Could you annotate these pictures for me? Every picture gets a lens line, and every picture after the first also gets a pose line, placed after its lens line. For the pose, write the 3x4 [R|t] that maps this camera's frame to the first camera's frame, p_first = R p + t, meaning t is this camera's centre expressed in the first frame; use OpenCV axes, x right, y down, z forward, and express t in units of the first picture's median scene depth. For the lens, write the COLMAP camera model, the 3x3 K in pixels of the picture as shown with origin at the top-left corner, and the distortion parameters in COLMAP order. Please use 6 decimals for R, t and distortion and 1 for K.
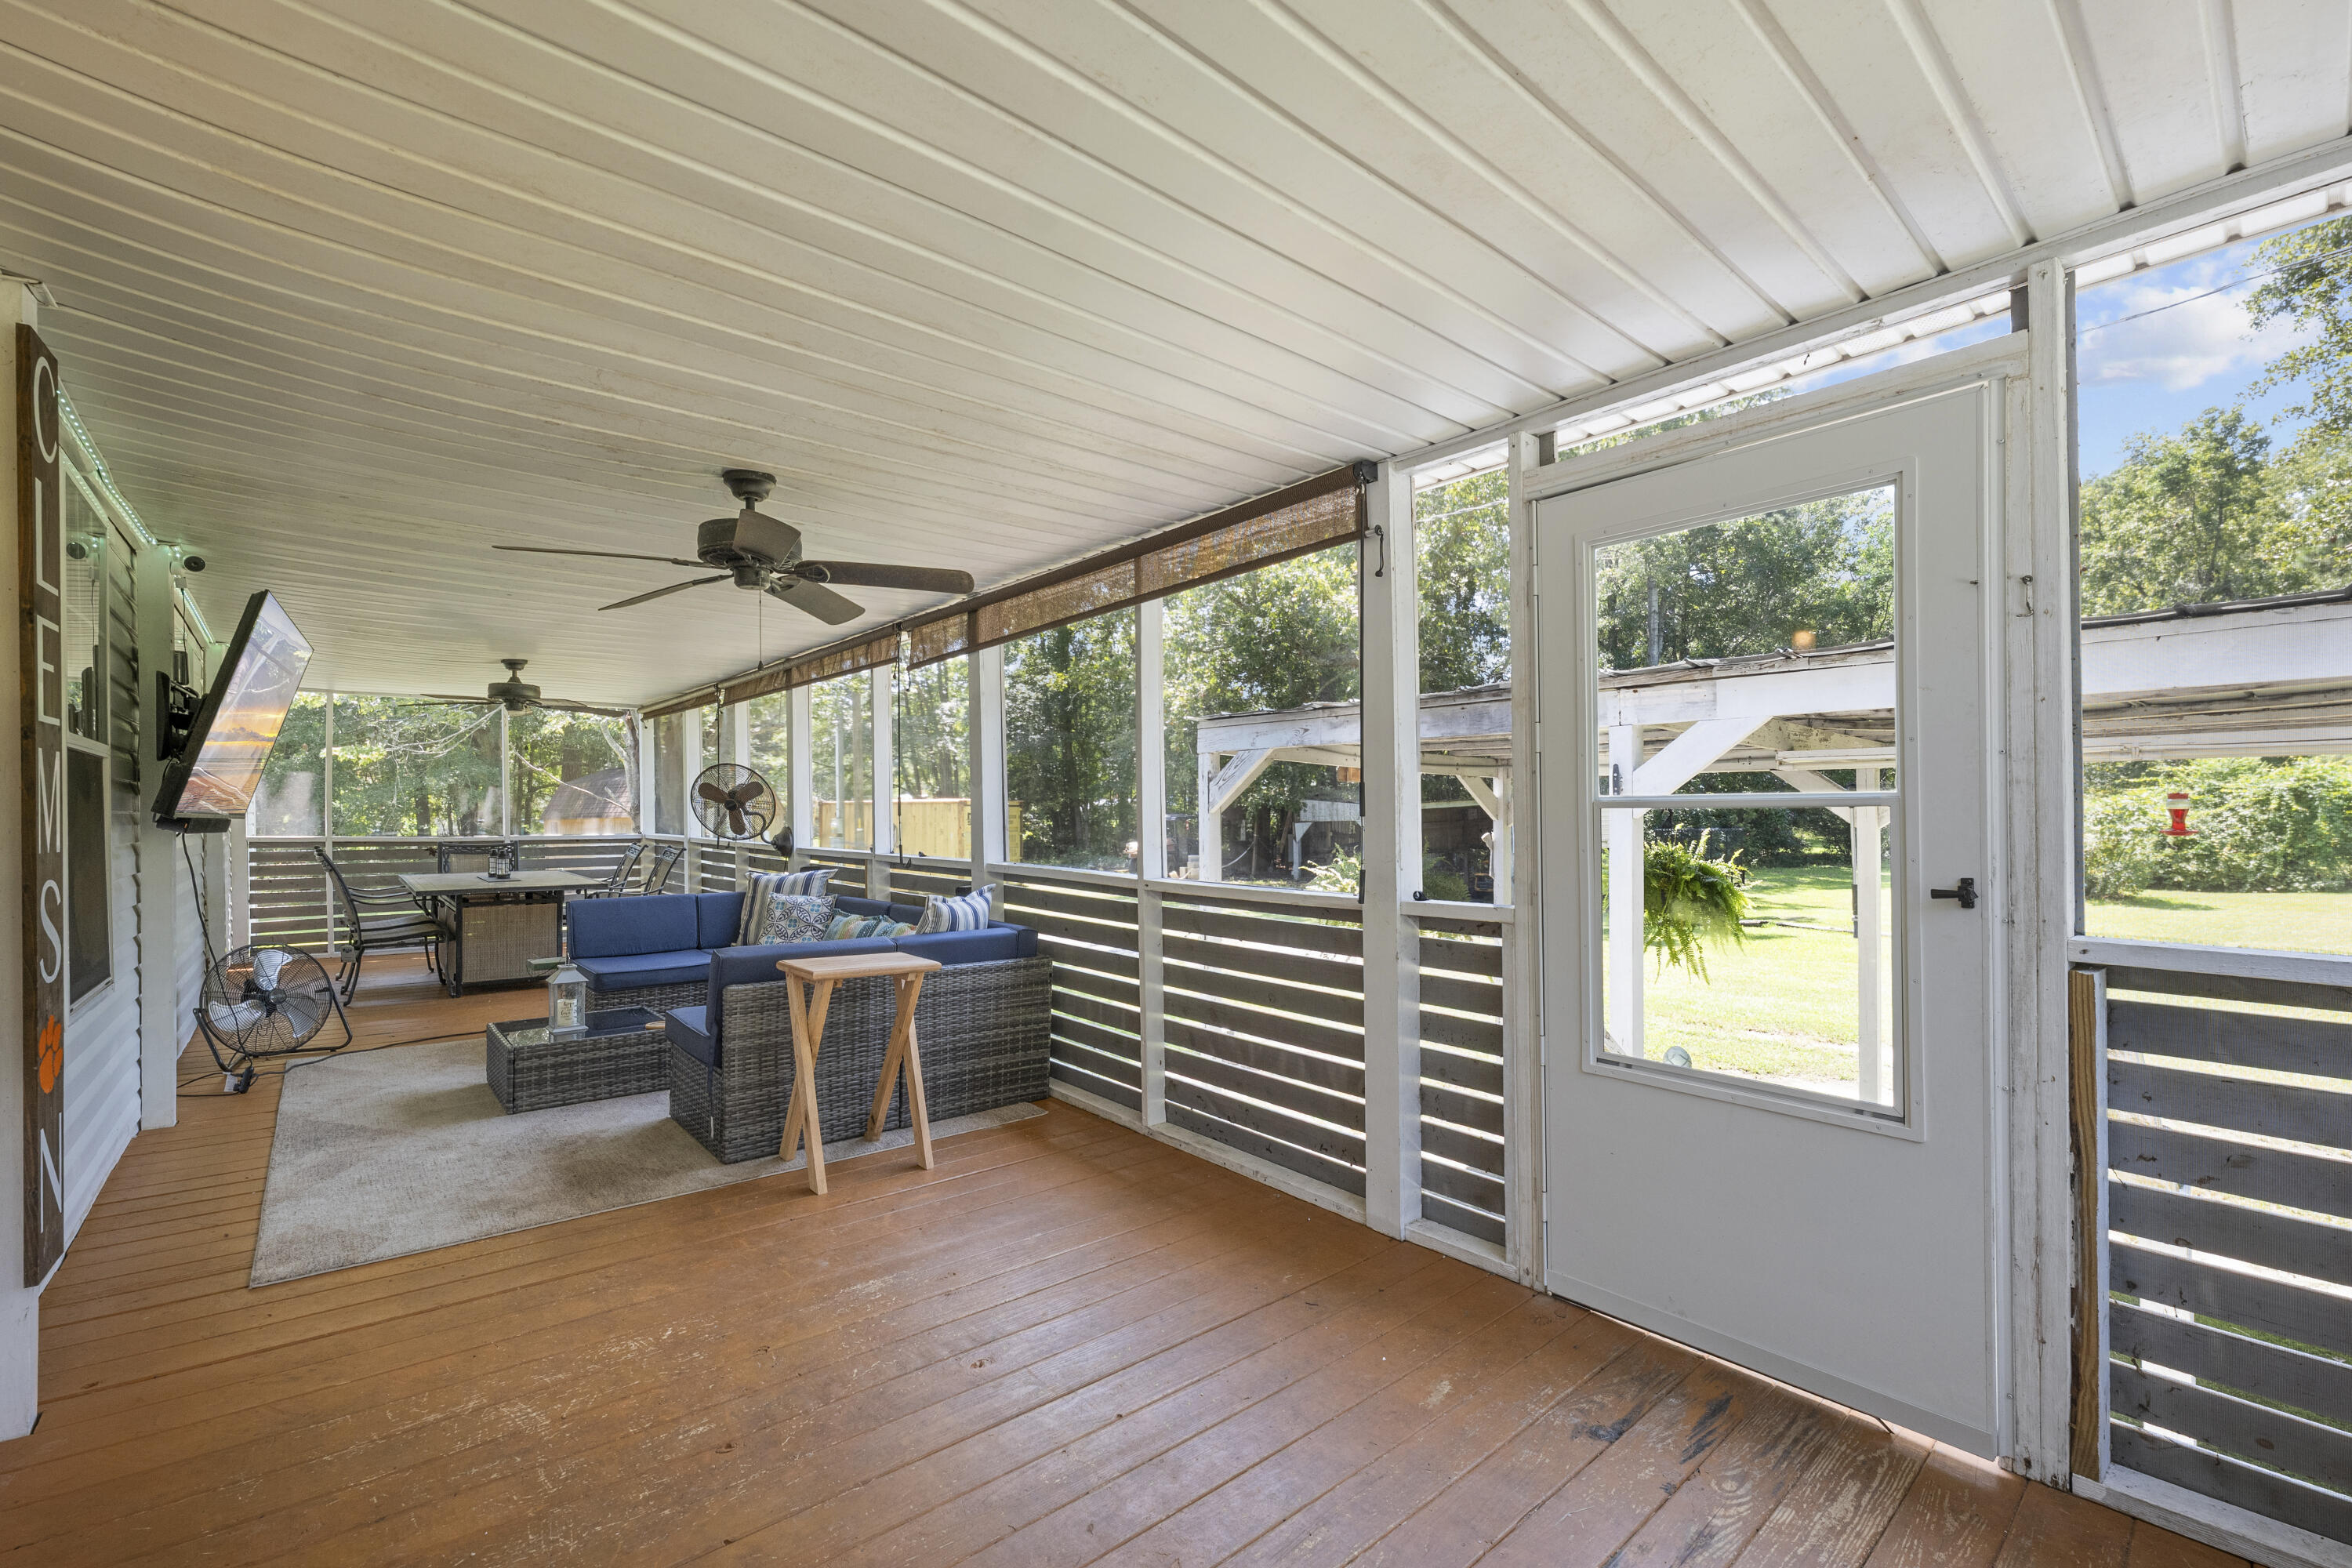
lens RADIAL K [[964.8, 0, 1170.2], [0, 964.8, 791.5], [0, 0, 1]] dist [-0.000338, -0.000141]
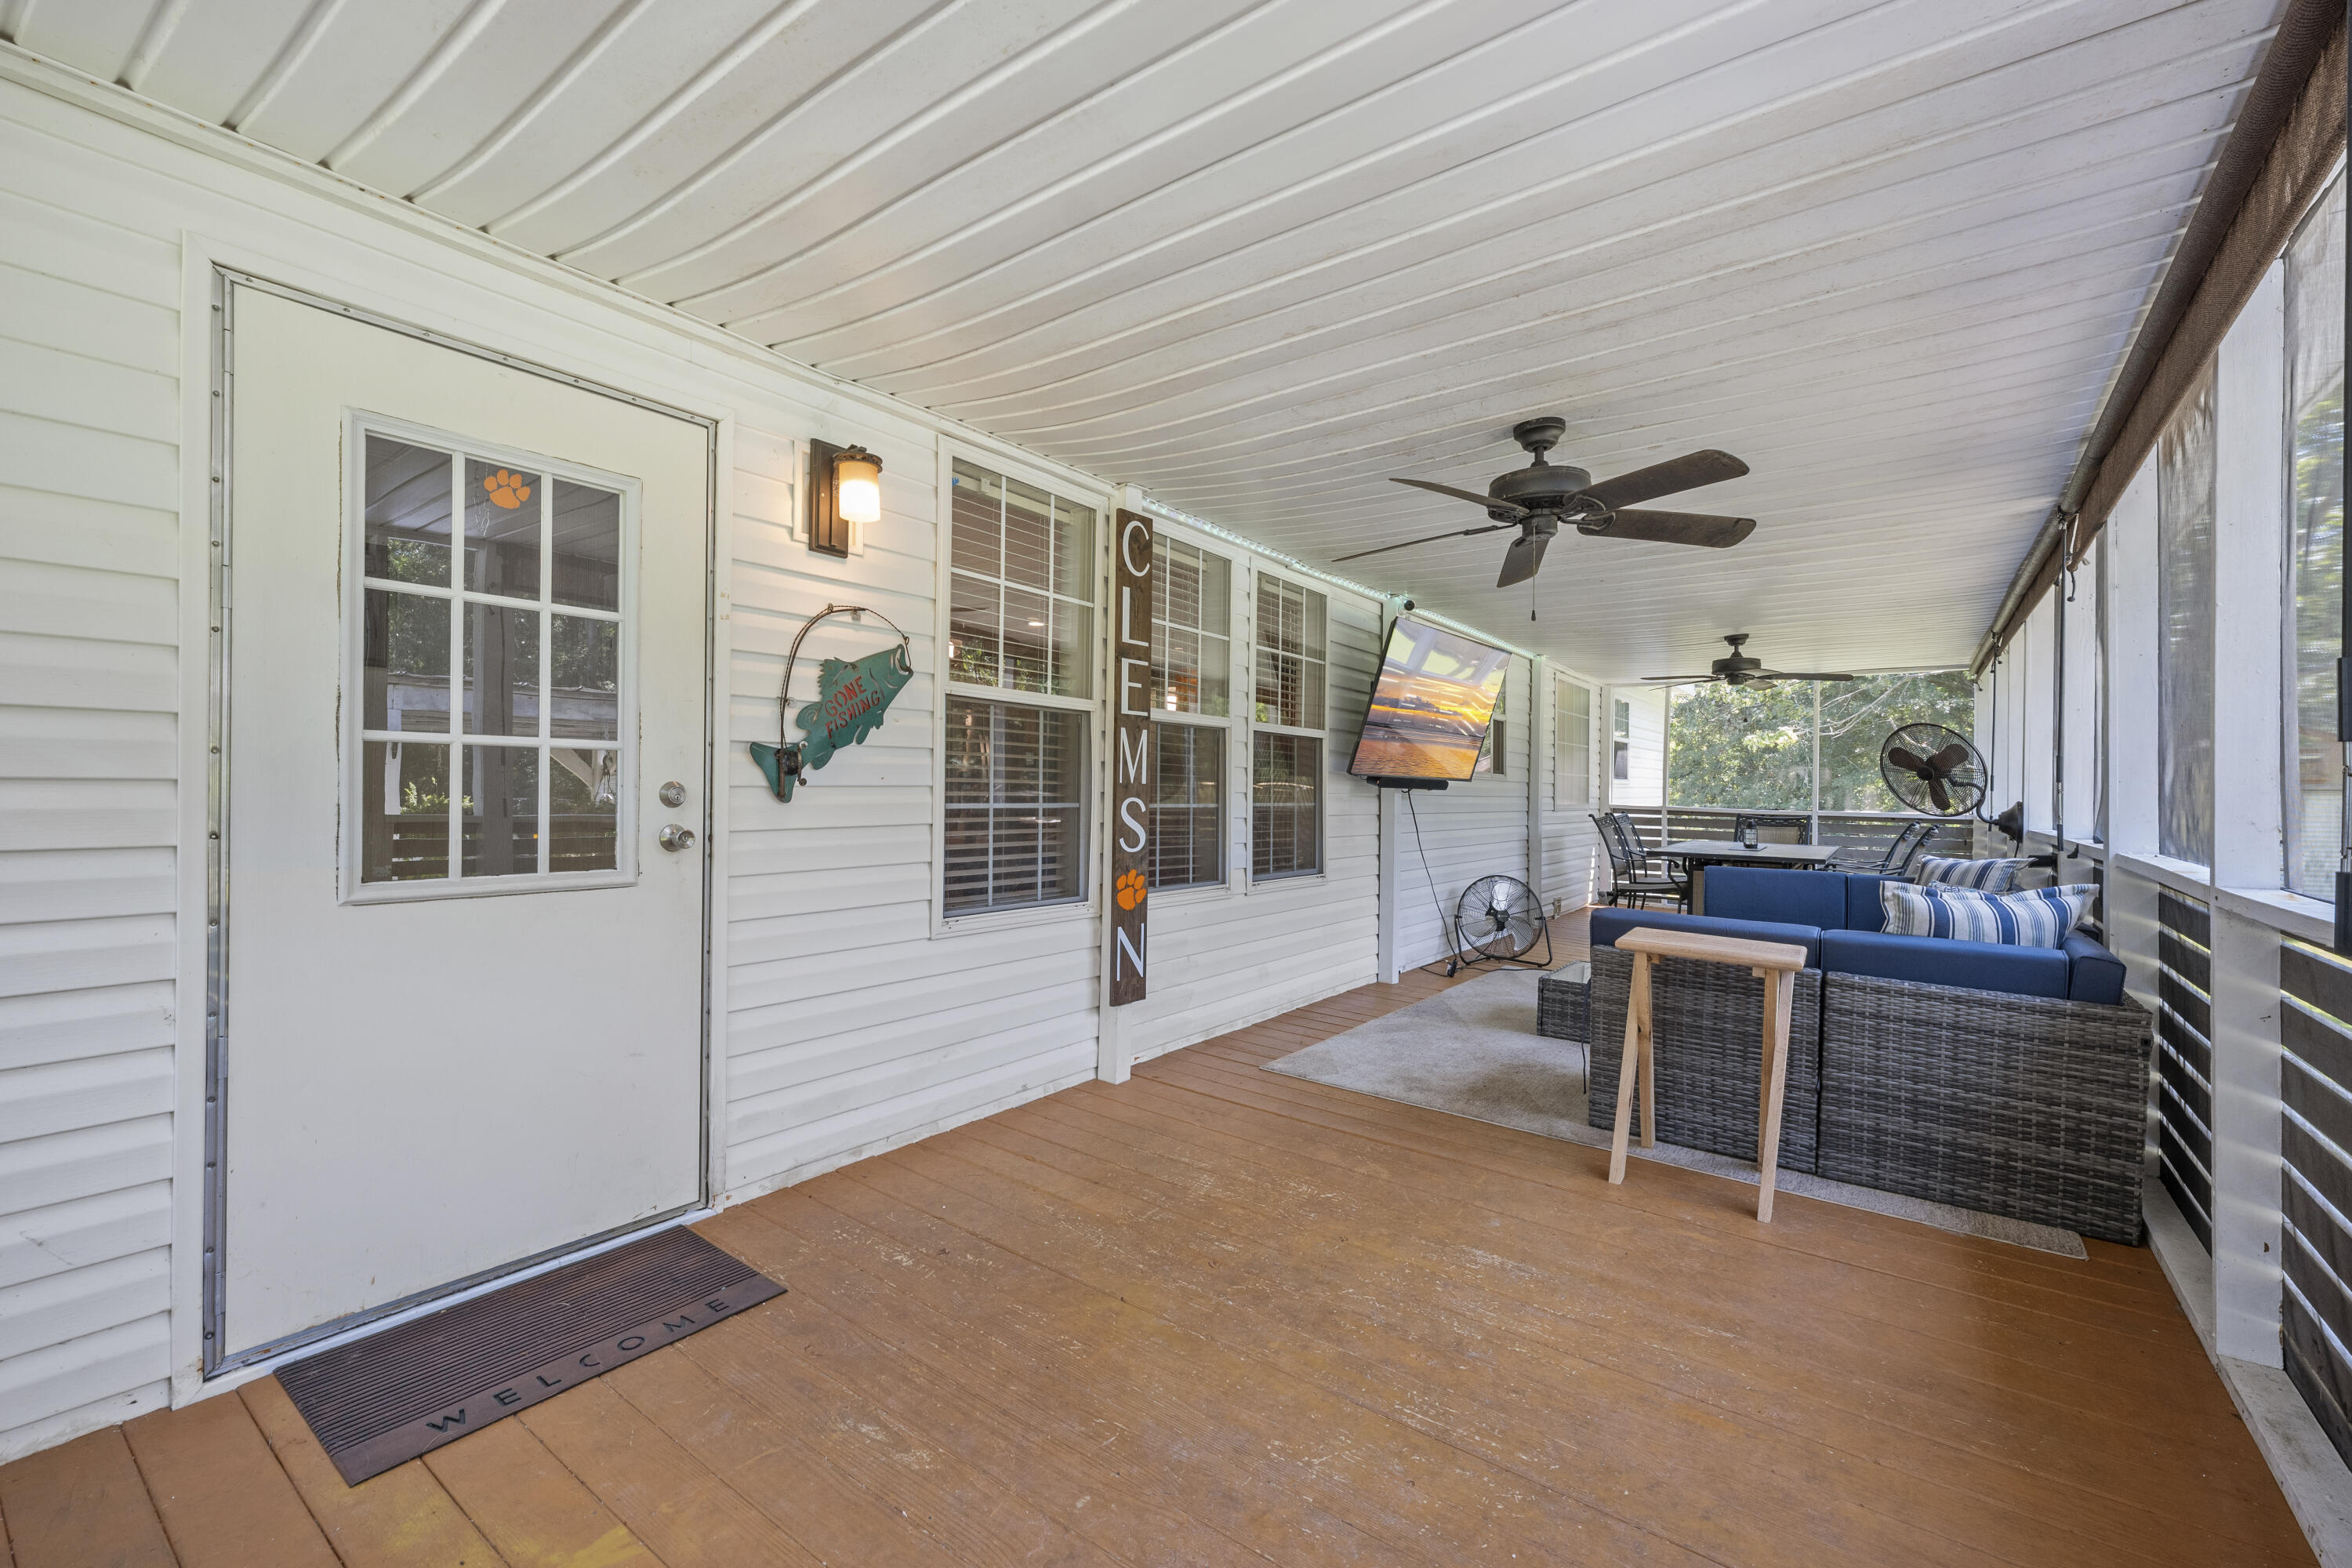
lens RADIAL K [[964.8, 0, 1170.2], [0, 964.8, 791.5], [0, 0, 1]] dist [-0.000338, -0.000141]
pose [[0.247364, 0.013089, -0.968834, 0.403399], [0.005717, 0.999872, 0.014968, 0.027586], [0.968906, -0.009242, 0.247257, 0.355211]]
